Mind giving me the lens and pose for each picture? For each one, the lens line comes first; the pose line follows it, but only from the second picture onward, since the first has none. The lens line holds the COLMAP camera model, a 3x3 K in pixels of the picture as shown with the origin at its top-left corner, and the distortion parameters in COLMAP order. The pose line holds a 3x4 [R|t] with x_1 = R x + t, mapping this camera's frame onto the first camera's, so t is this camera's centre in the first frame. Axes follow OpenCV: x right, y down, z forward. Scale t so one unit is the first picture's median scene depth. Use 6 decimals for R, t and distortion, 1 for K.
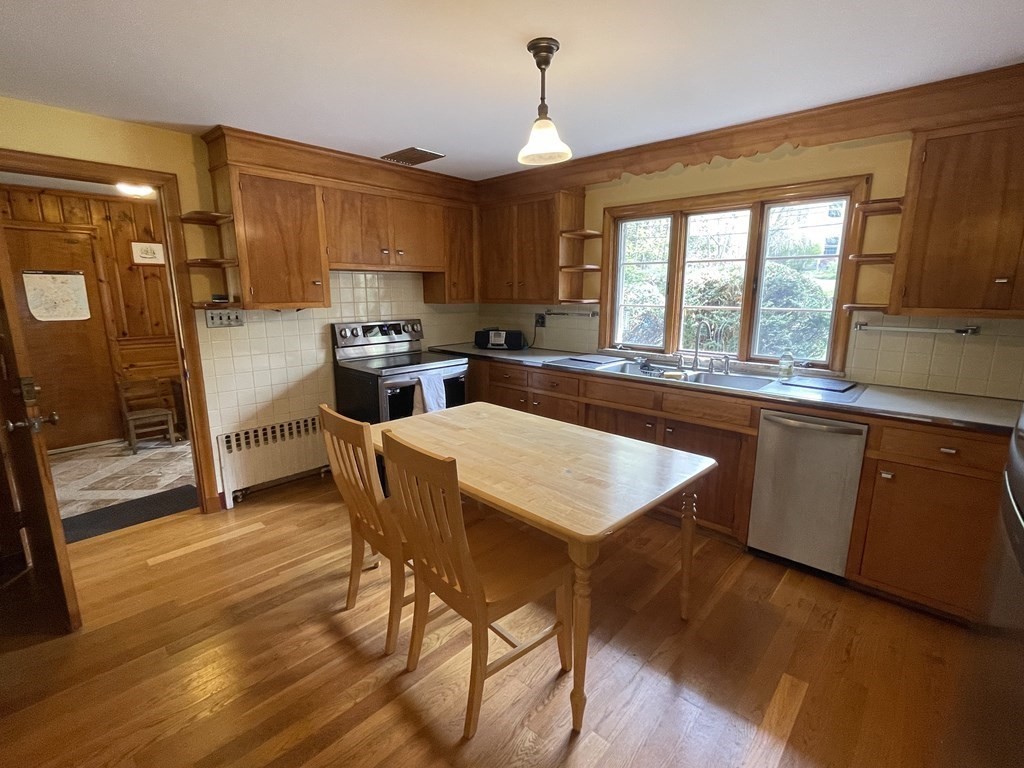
lens RADIAL K [[476.0, 0, 512.0], [0, 476.0, 384.0], [0, 0, 1]] dist [-0.000965, -0.000209]
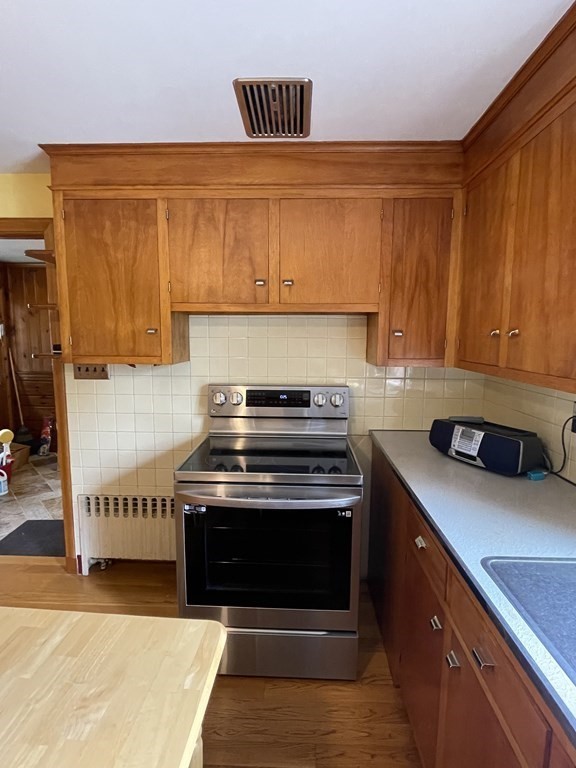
lens RADIAL K [[388.4, 0, 289.0], [0, 388.4, 381.0], [0, 0, 1]] dist [0.003214, 0.000289]
pose [[0.648594, 0.097939, -0.754807, 0.182745], [-0.154946, 0.987910, -0.004958, -0.159863], [0.745197, 0.120170, 0.655928, 0.745022]]
